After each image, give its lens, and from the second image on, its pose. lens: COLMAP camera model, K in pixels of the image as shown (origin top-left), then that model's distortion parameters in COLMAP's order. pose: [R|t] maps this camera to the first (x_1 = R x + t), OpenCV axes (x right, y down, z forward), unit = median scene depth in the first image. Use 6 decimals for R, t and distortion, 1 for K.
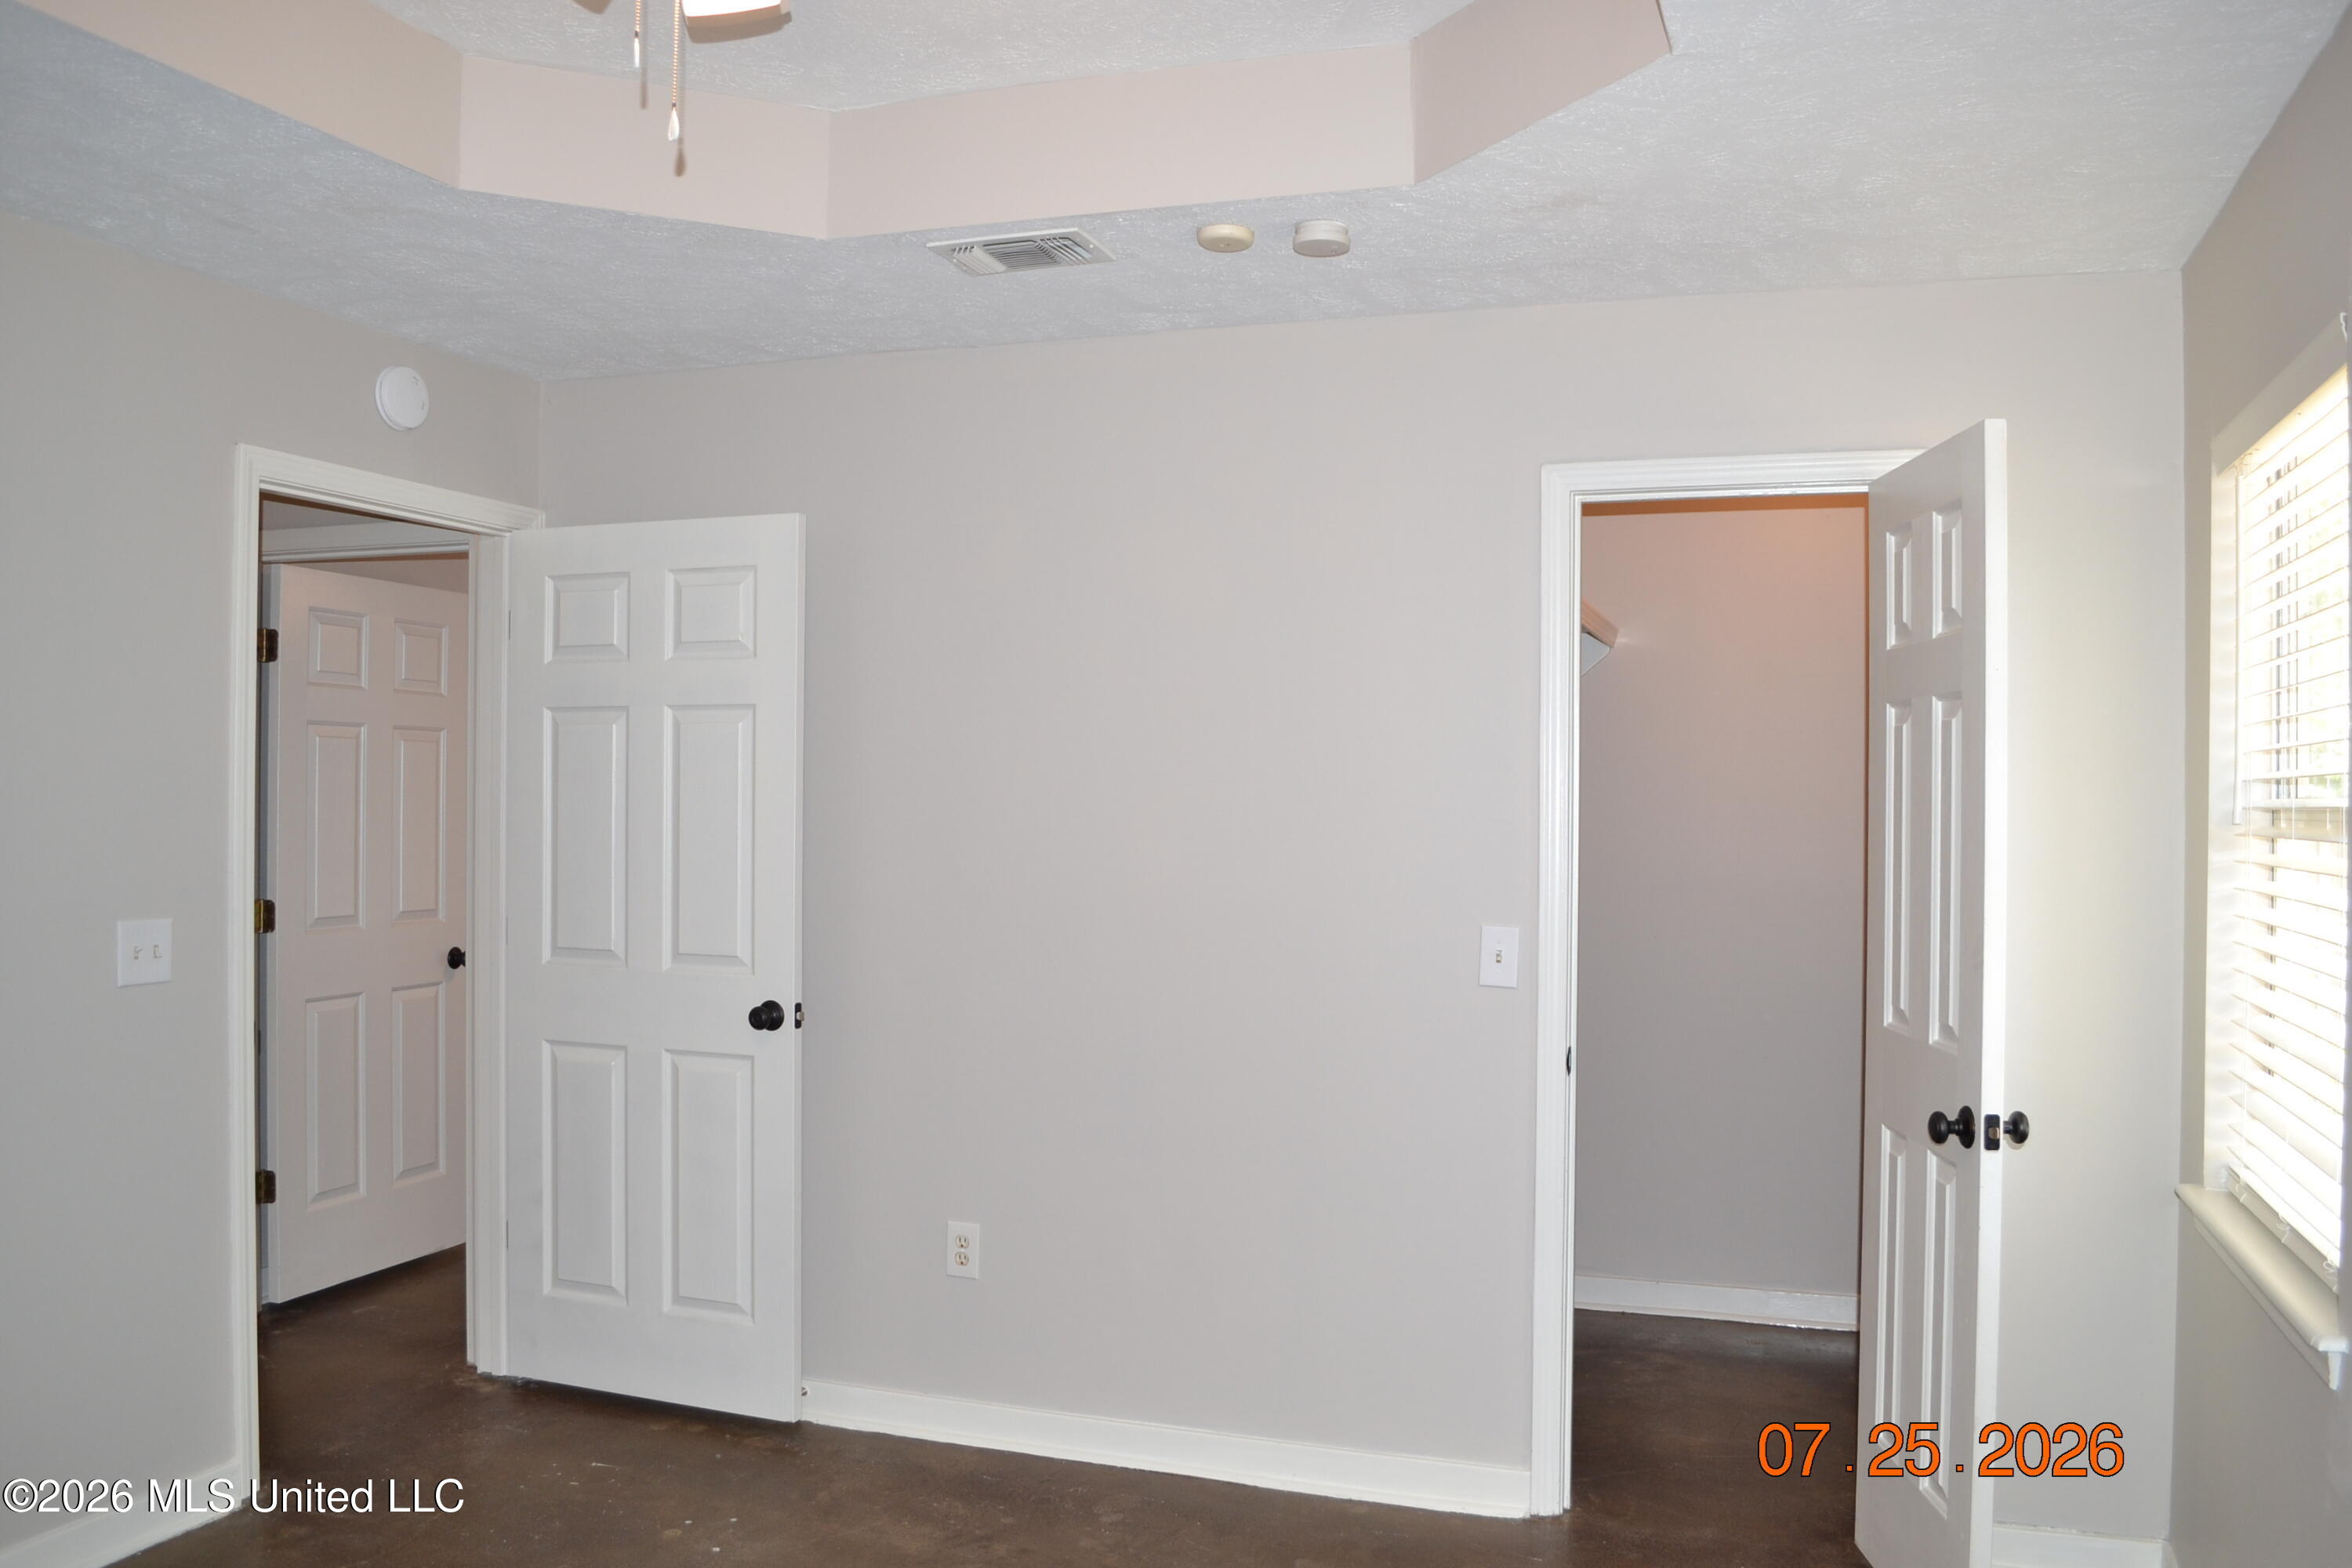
lens RADIAL K [[1881.6, 0, 1182.4], [0, 1881.6, 784.4], [0, 0, 1]] dist [-0.080661, 0.006971]
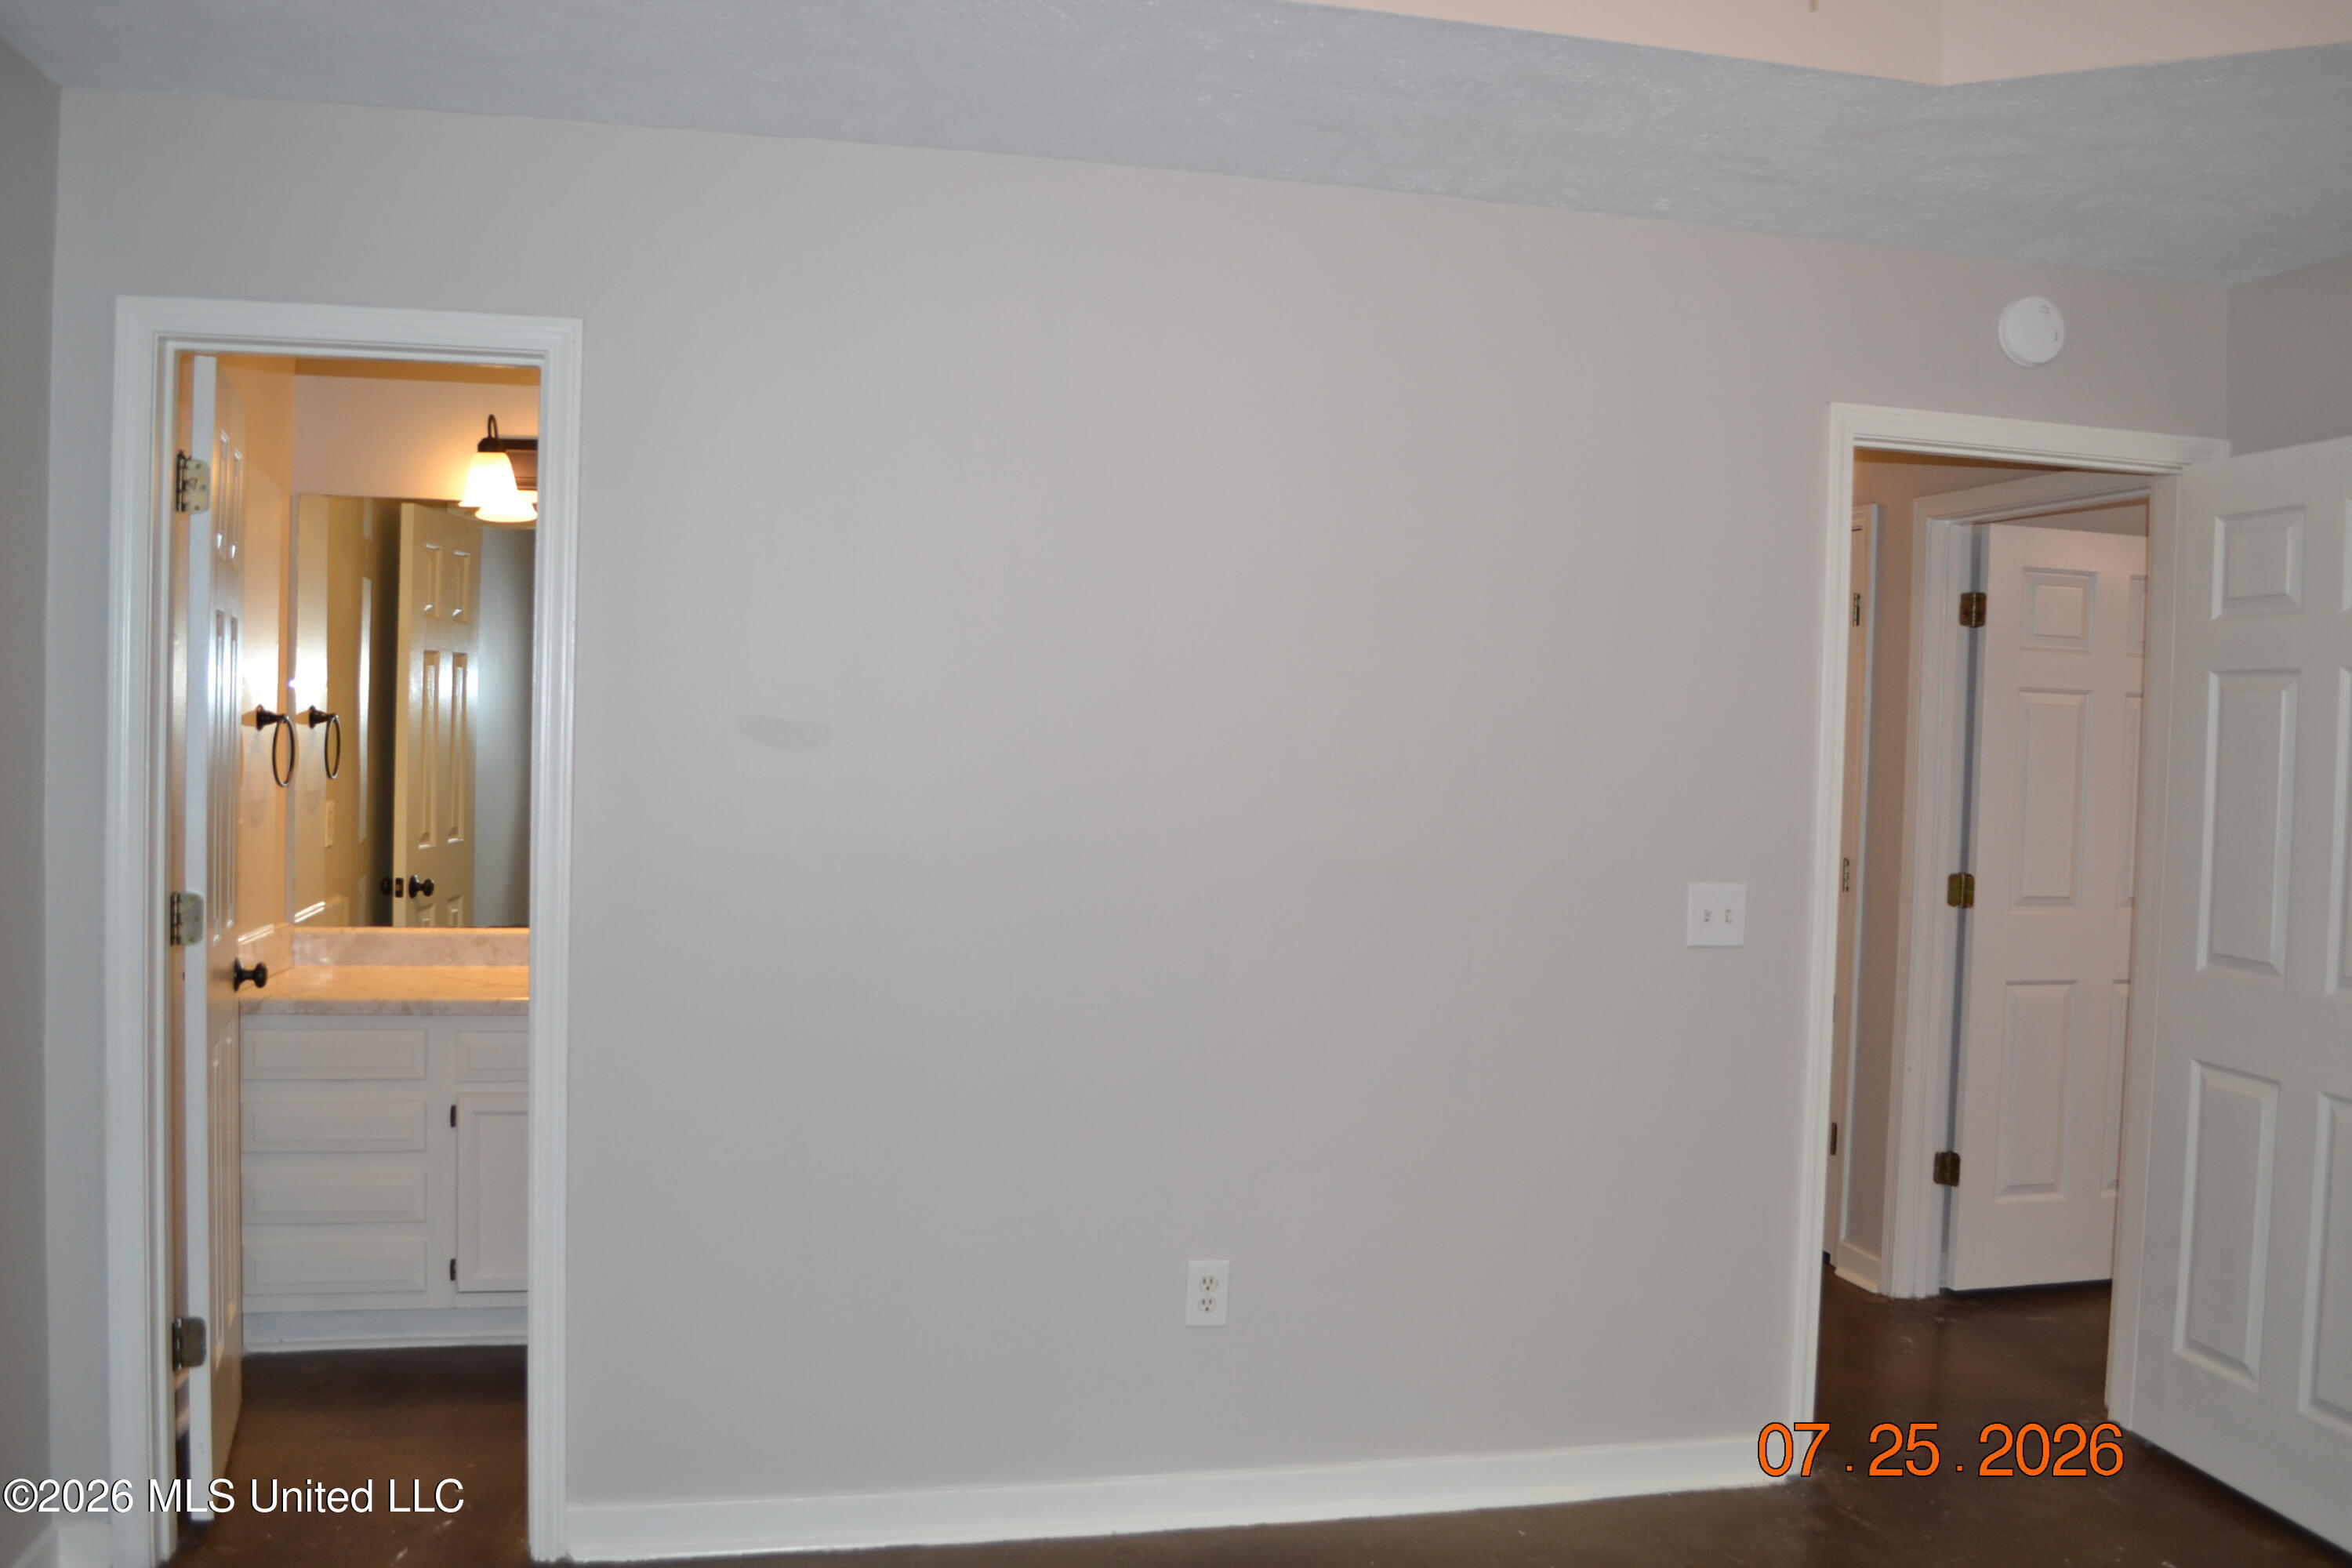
lens RADIAL K [[1881.6, 0, 1178.3], [0, 1881.6, 786.5], [0, 0, 1]] dist [-0.080661, 0.006971]
pose [[0.528145, 0.036758, -0.848358, 0.123654], [-0.021597, 0.999321, 0.029854, -0.003510], [0.848879, 0.002554, 0.528581, 0.158930]]
